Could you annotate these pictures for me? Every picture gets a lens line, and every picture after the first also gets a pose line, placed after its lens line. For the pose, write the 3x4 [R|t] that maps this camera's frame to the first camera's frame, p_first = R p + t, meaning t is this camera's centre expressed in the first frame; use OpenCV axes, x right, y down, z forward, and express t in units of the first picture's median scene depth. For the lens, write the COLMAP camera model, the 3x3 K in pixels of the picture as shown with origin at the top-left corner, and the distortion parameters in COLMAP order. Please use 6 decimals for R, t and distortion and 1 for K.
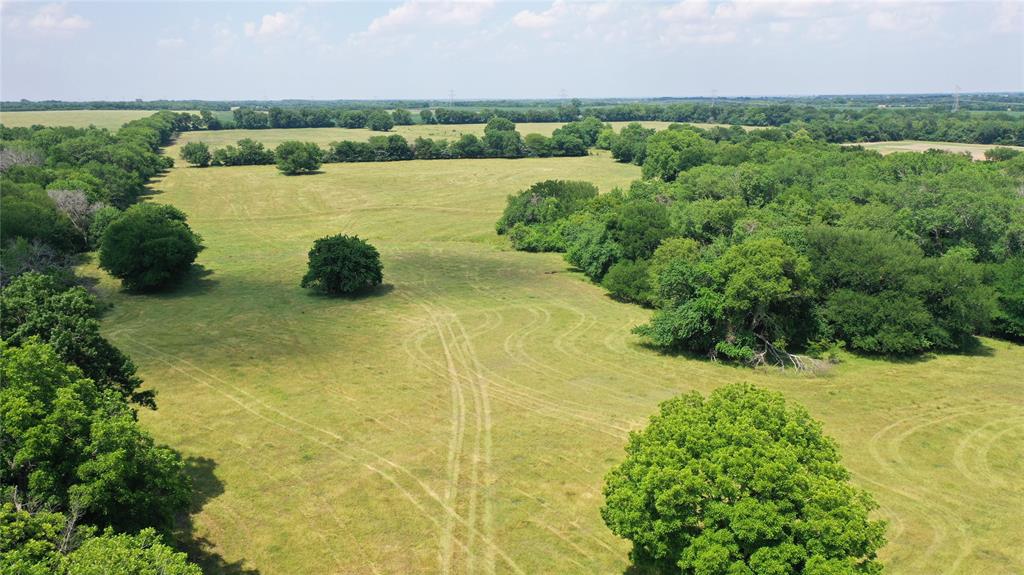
lens RADIAL K [[809.0, 0, 512.0], [0, 809.0, 287.5], [0, 0, 1]] dist [0.007383, 0.006491]
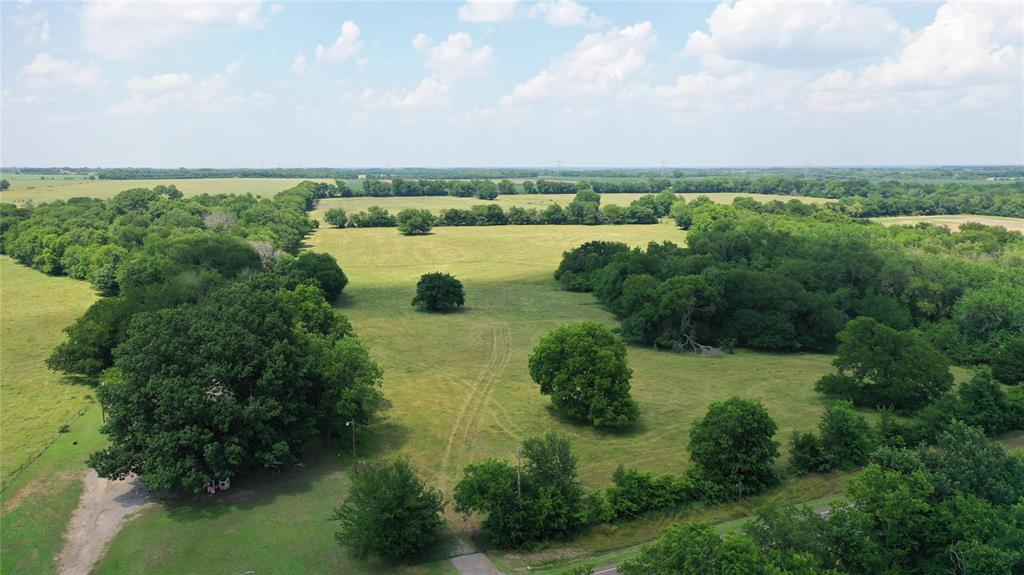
lens RADIAL K [[809.0, 0, 512.0], [0, 809.0, 287.5], [0, 0, 1]] dist [0.007383, 0.006491]
pose [[0.990475, 0.026104, -0.135198, 0.051288], [-0.036923, 0.996258, -0.078144, 0.029969], [0.132652, 0.082392, 0.987732, -0.186901]]
